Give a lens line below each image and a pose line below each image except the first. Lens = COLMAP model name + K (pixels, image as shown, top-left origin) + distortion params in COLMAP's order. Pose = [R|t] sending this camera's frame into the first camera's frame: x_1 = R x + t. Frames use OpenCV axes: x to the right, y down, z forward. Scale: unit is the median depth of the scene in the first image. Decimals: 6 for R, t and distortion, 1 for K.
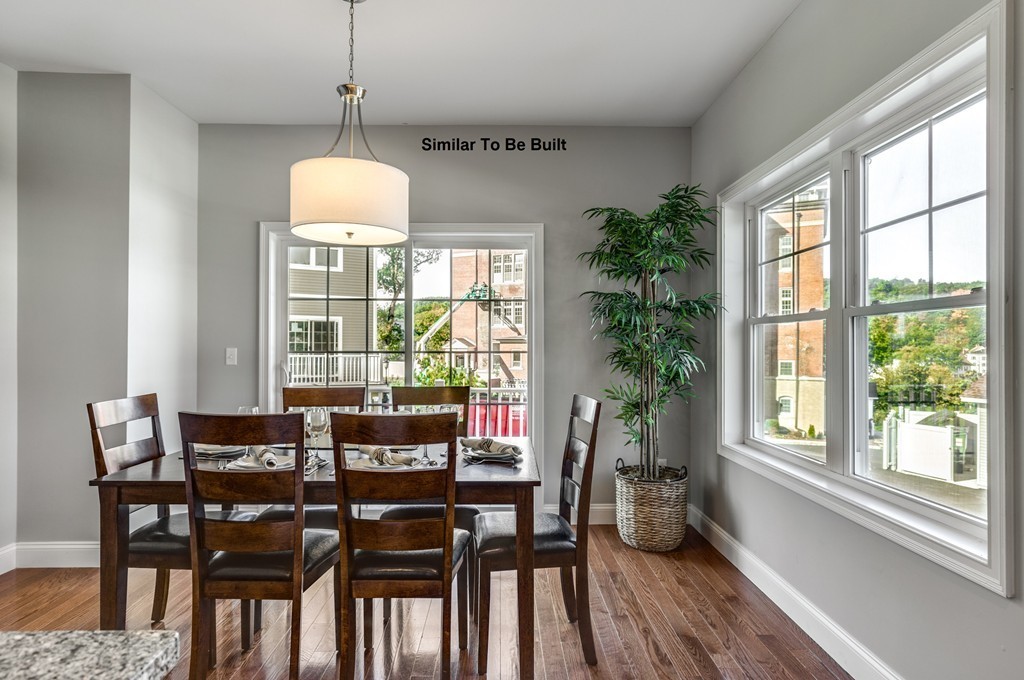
lens RADIAL K [[563.7, 0, 496.7], [0, 563.7, 347.0], [0, 0, 1]] dist [0.003732, 0.000402]
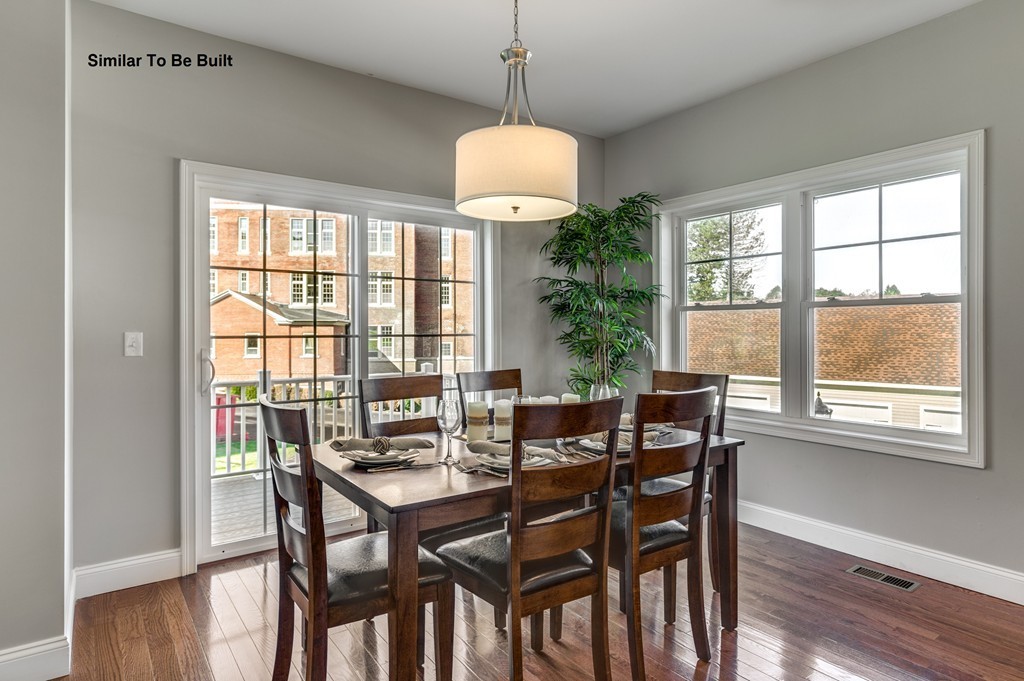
lens RADIAL K [[586.0, 0, 511.5], [0, 586.0, 329.1], [0, 0, 1]] dist [0.003483, 0.000697]
pose [[0.812651, -0.002323, 0.582747, -0.669629], [0.003225, 0.999995, -0.000511, -0.000533], [-0.582742, 0.002294, 0.812654, 0.173744]]
